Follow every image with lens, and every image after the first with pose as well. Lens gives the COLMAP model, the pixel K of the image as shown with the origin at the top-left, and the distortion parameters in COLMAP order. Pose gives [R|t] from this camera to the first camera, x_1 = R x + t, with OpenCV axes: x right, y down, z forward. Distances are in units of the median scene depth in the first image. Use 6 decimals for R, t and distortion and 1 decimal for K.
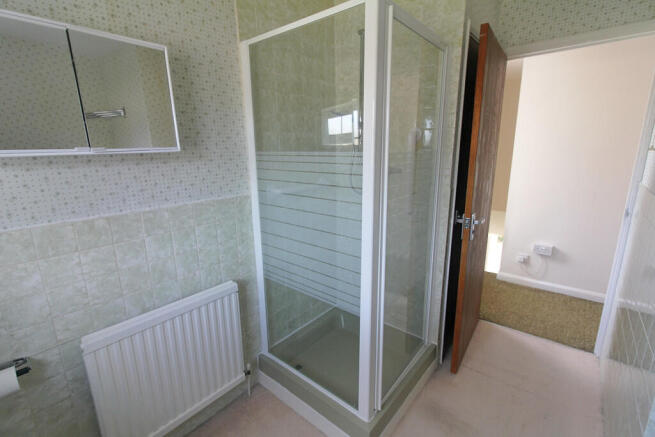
lens RADIAL K [[302.3, 0, 327.5], [0, 302.3, 218.5], [0, 0, 1]] dist [-0.001390, 0.000151]
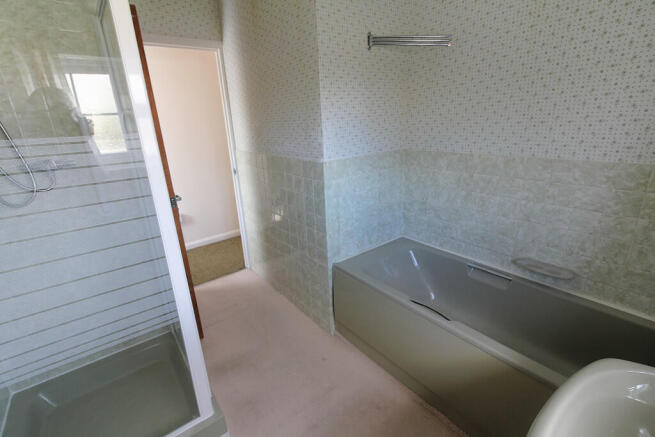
lens RADIAL K [[302.3, 0, 327.5], [0, 302.3, 218.5], [0, 0, 1]] dist [-0.001390, 0.000151]
pose [[0.212404, -0.300867, 0.929712, -0.338785], [0.257364, 0.935054, 0.243798, -0.037796], [-0.942681, 0.187491, 0.276041, 0.177878]]
